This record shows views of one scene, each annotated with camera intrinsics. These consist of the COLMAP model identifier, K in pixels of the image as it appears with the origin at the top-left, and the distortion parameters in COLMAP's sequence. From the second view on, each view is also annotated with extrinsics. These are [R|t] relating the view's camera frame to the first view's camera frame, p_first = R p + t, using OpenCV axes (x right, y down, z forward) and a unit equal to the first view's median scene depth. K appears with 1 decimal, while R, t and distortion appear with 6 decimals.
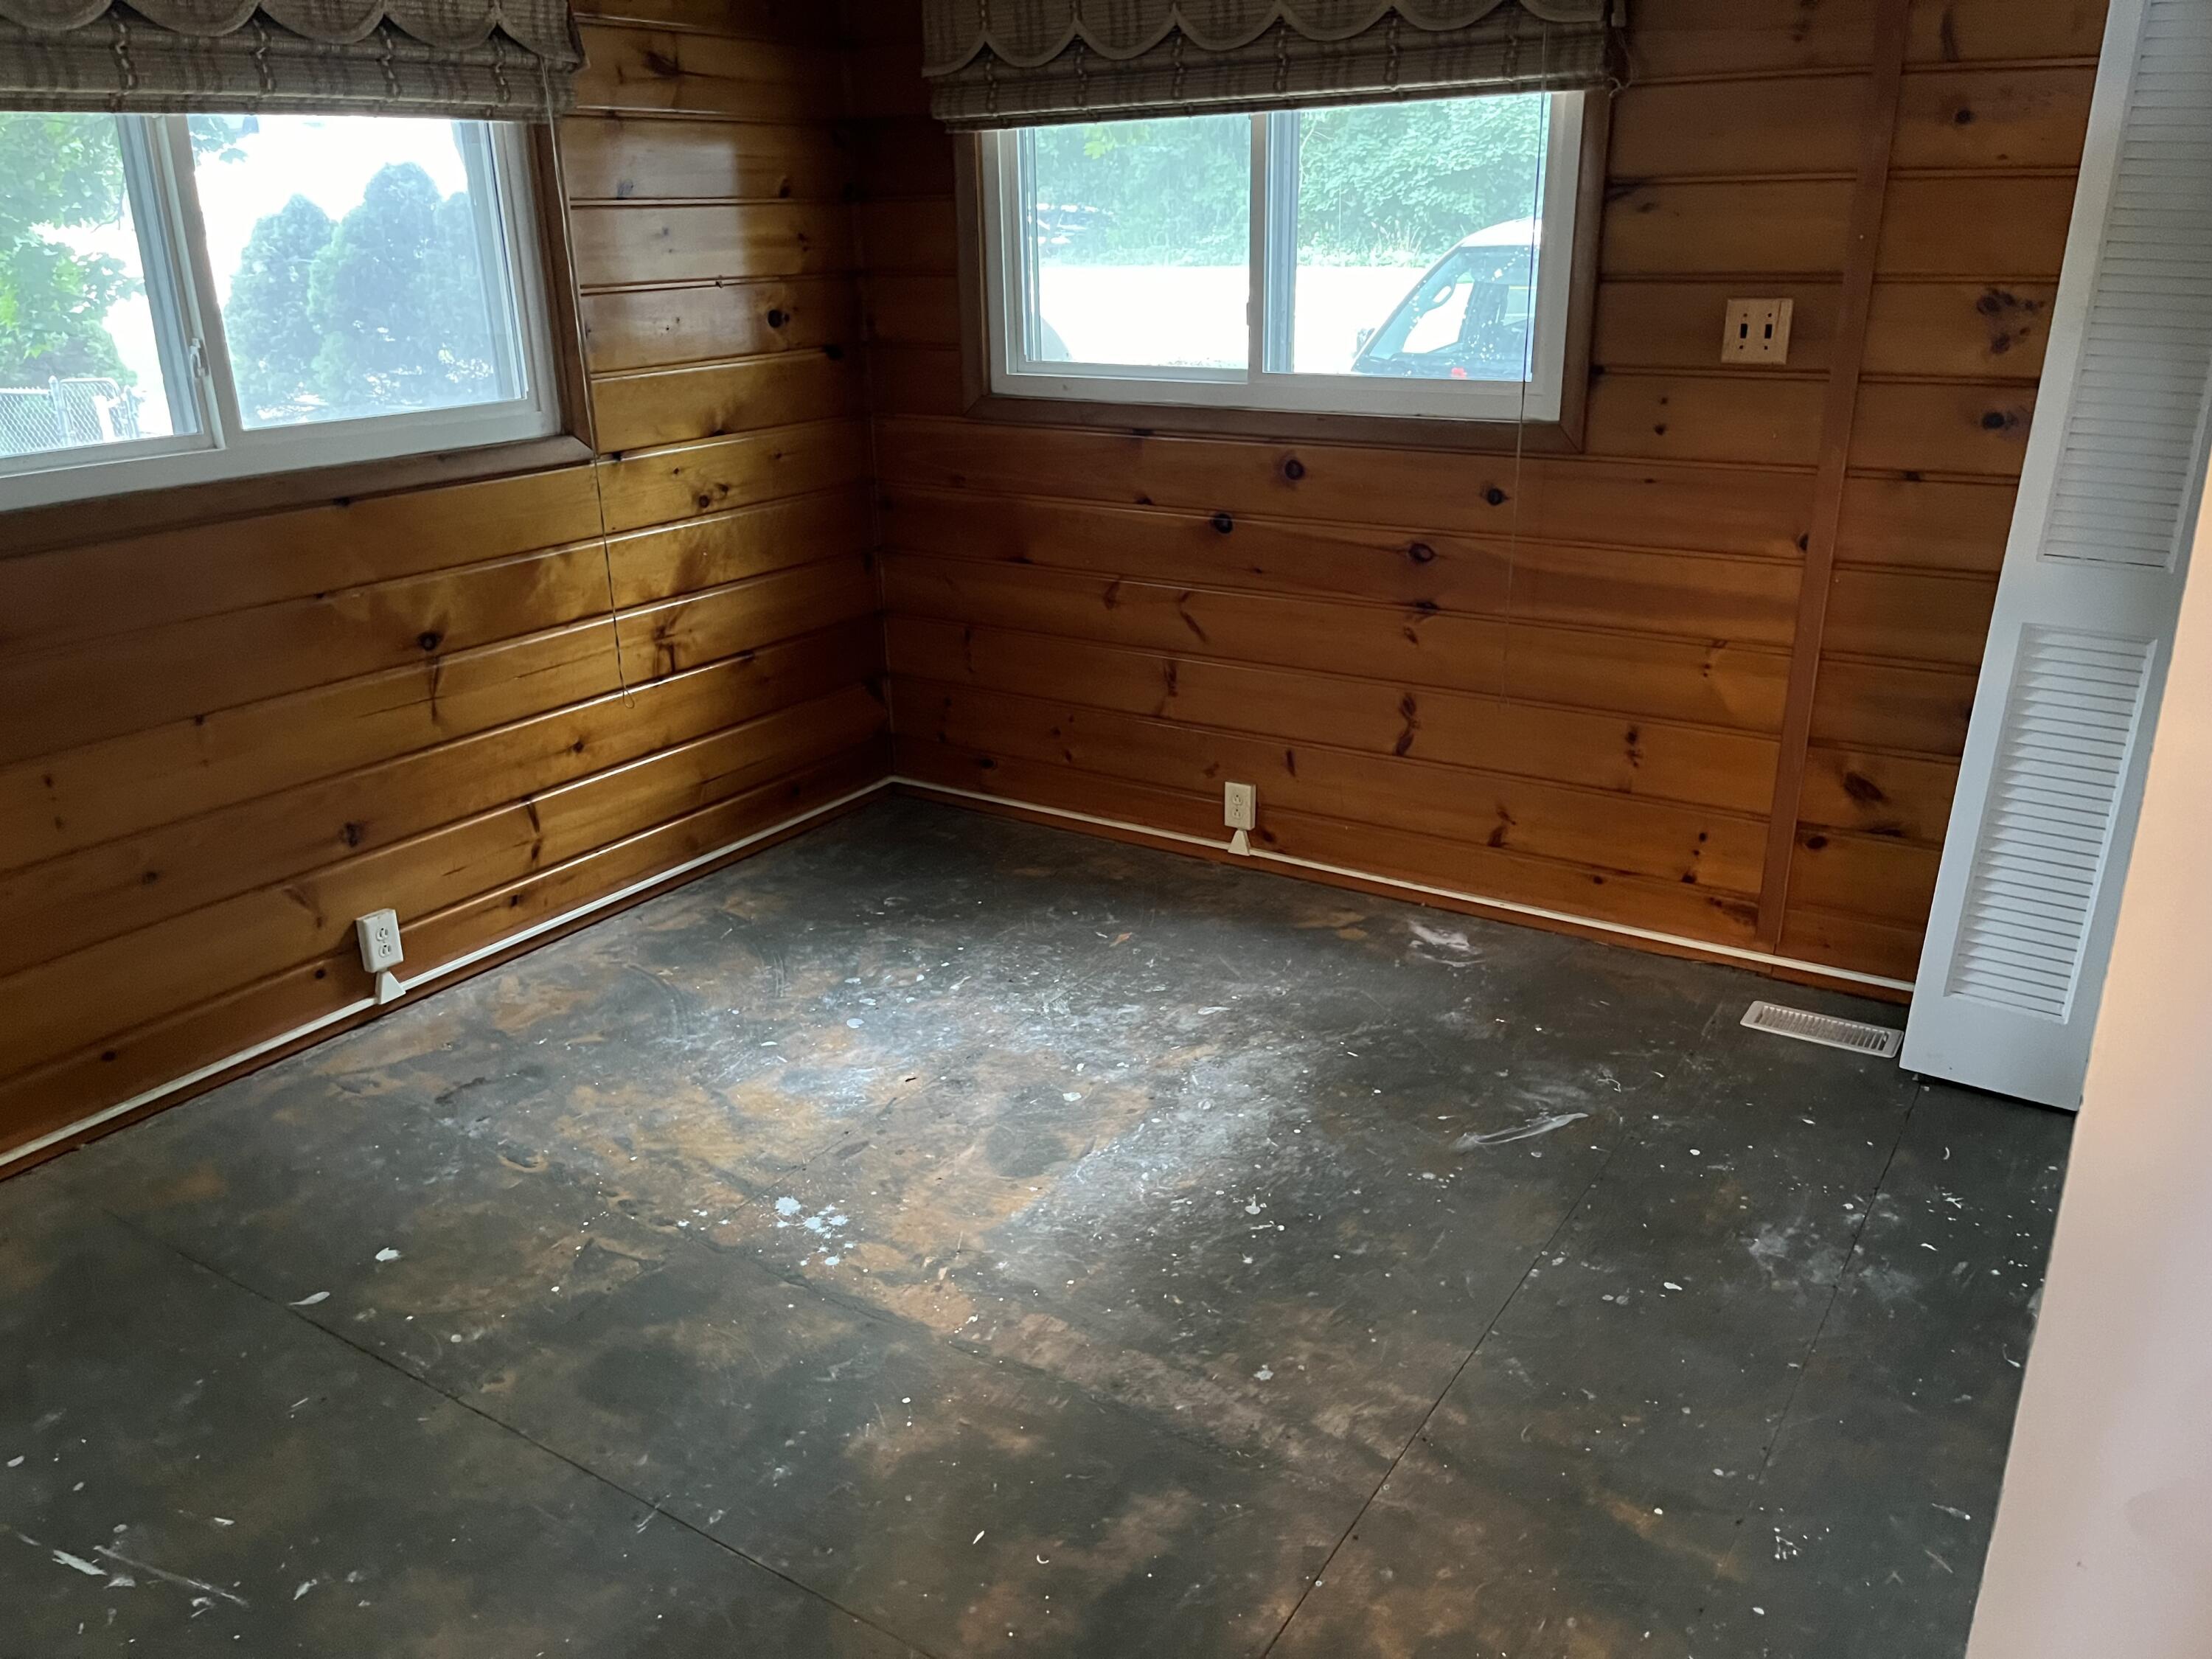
lens RADIAL K [[1702.0, 0, 1105.2], [0, 1702.0, 839.1], [0, 0, 1]] dist [0.031807, -0.004449]
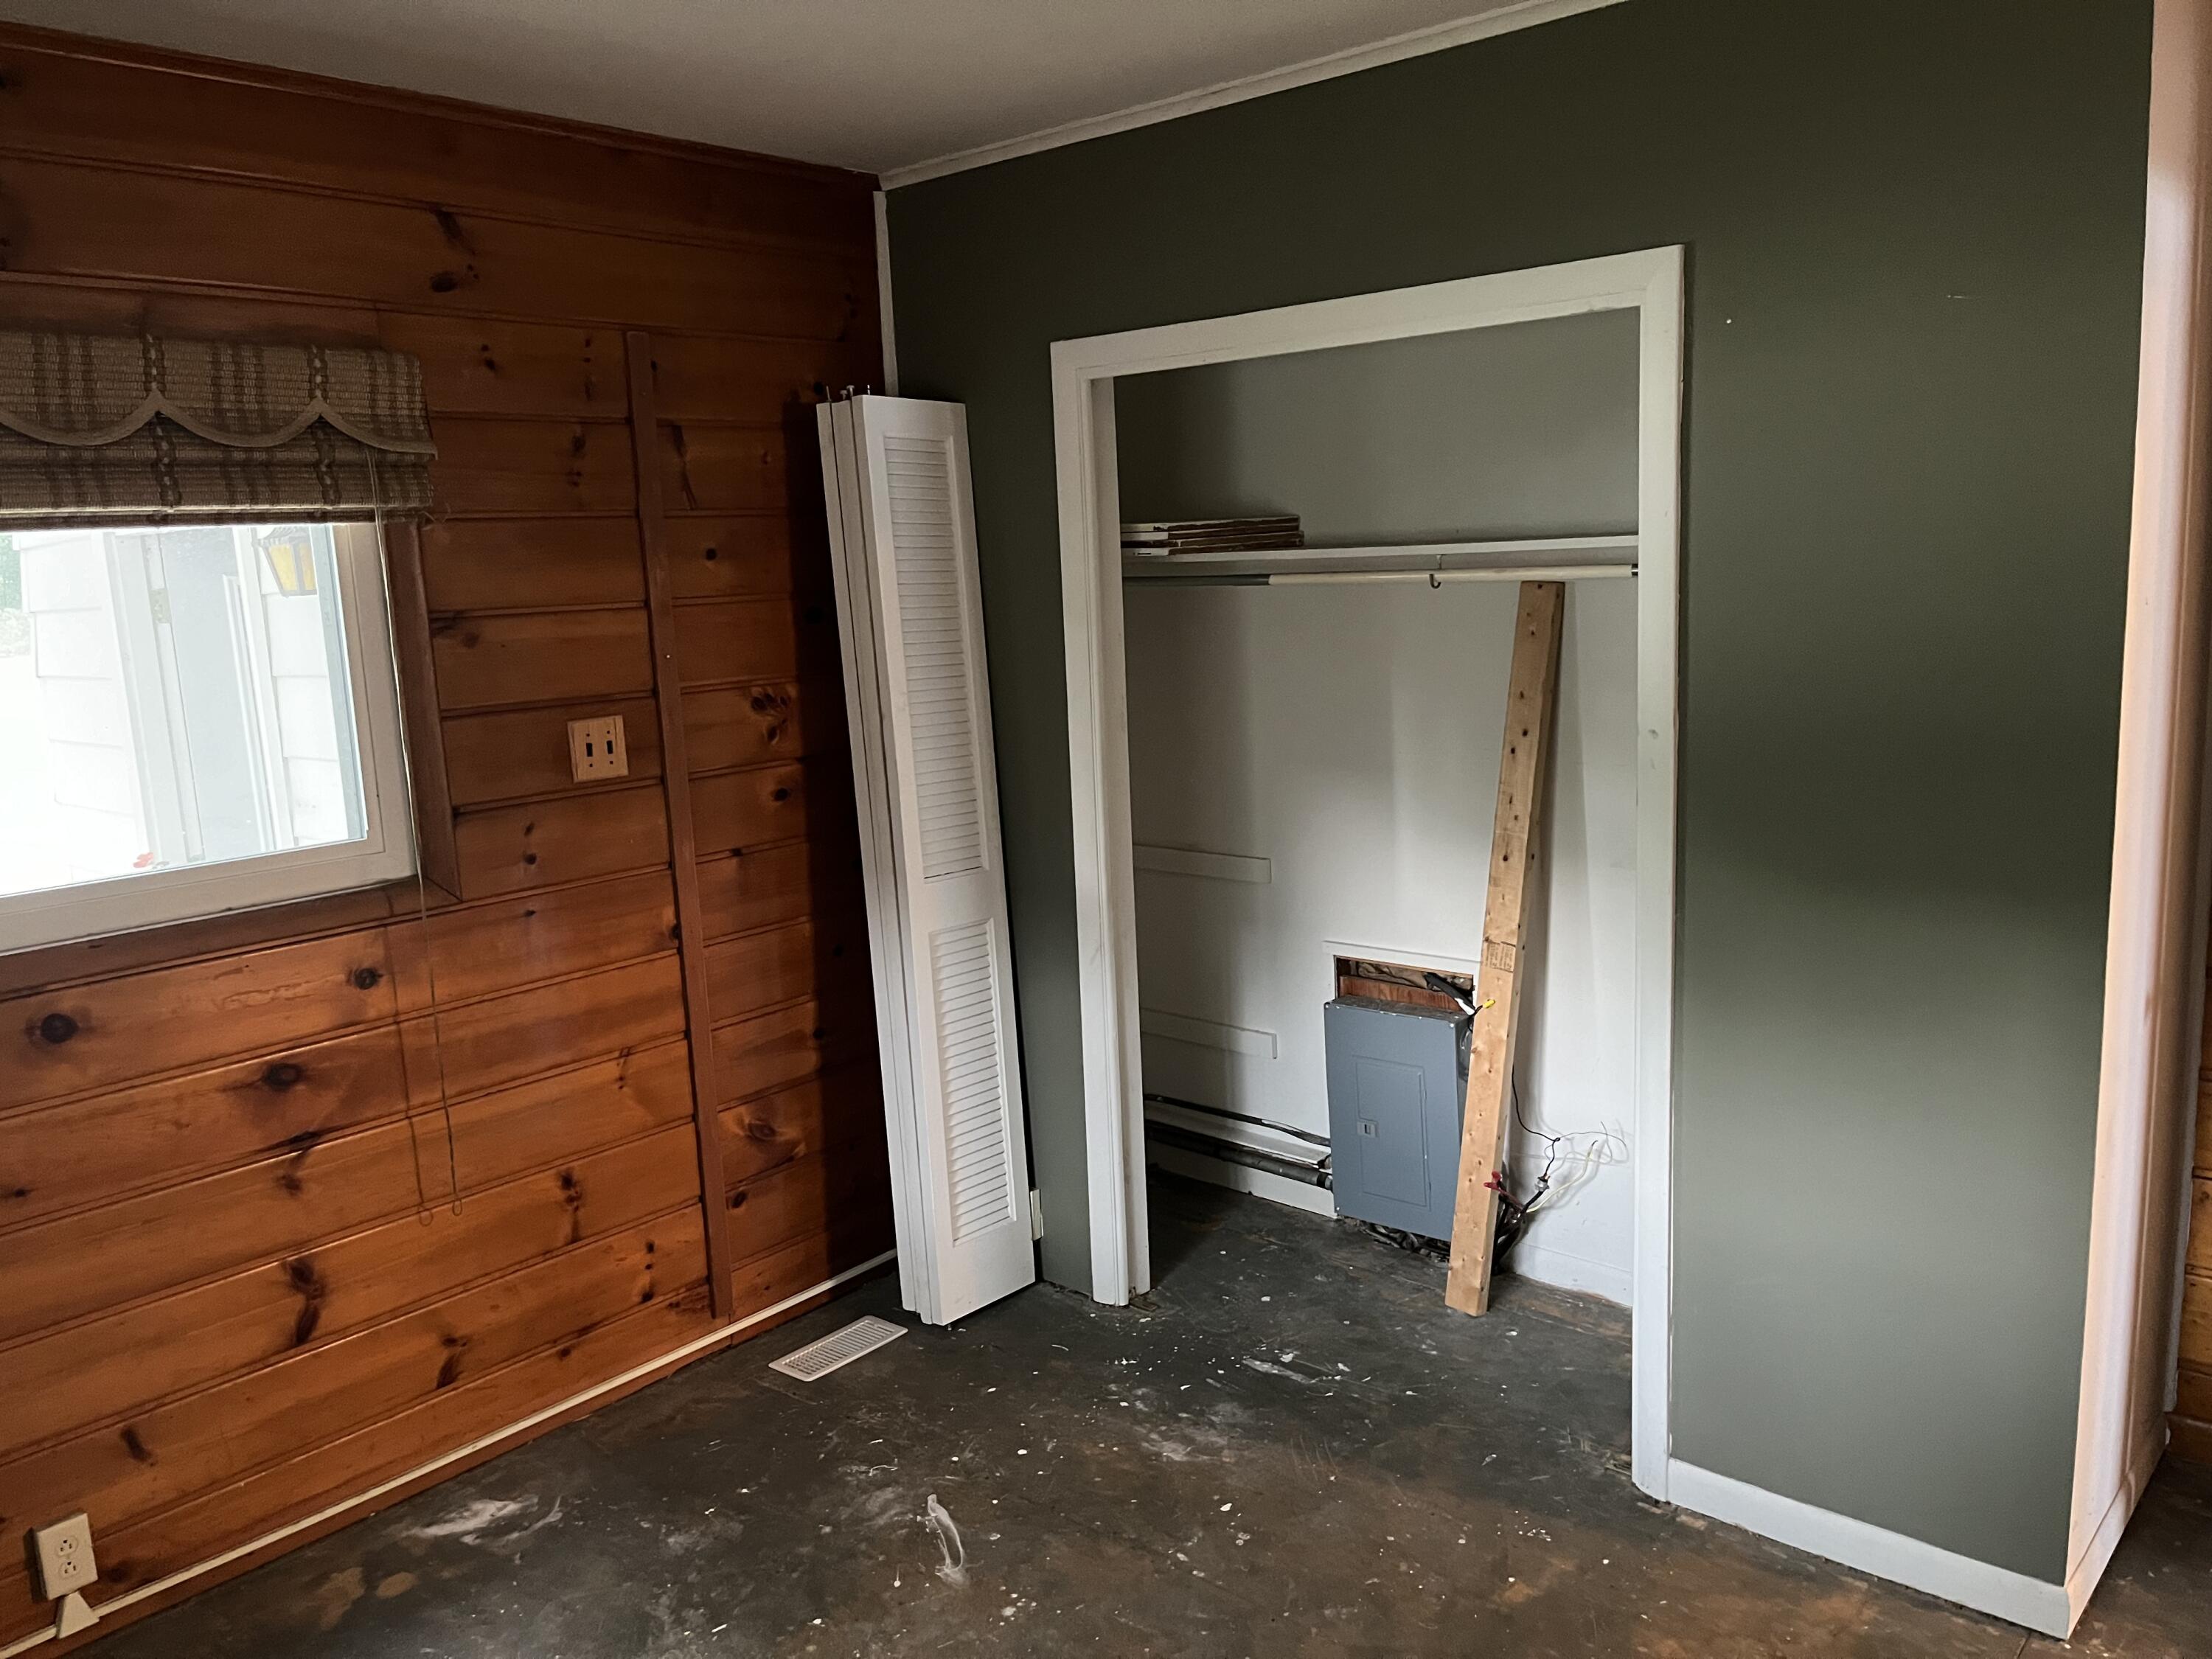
lens RADIAL K [[1647.8, 0, 1106.0], [0, 1647.8, 829.5], [0, 0, 1]] dist [0.038987, -0.068183]
pose [[0.141578, -0.145062, 0.979241, -0.531795], [0.388625, 0.917935, 0.079793, -0.207672], [-0.910454, 0.369260, 0.186334, 0.545059]]
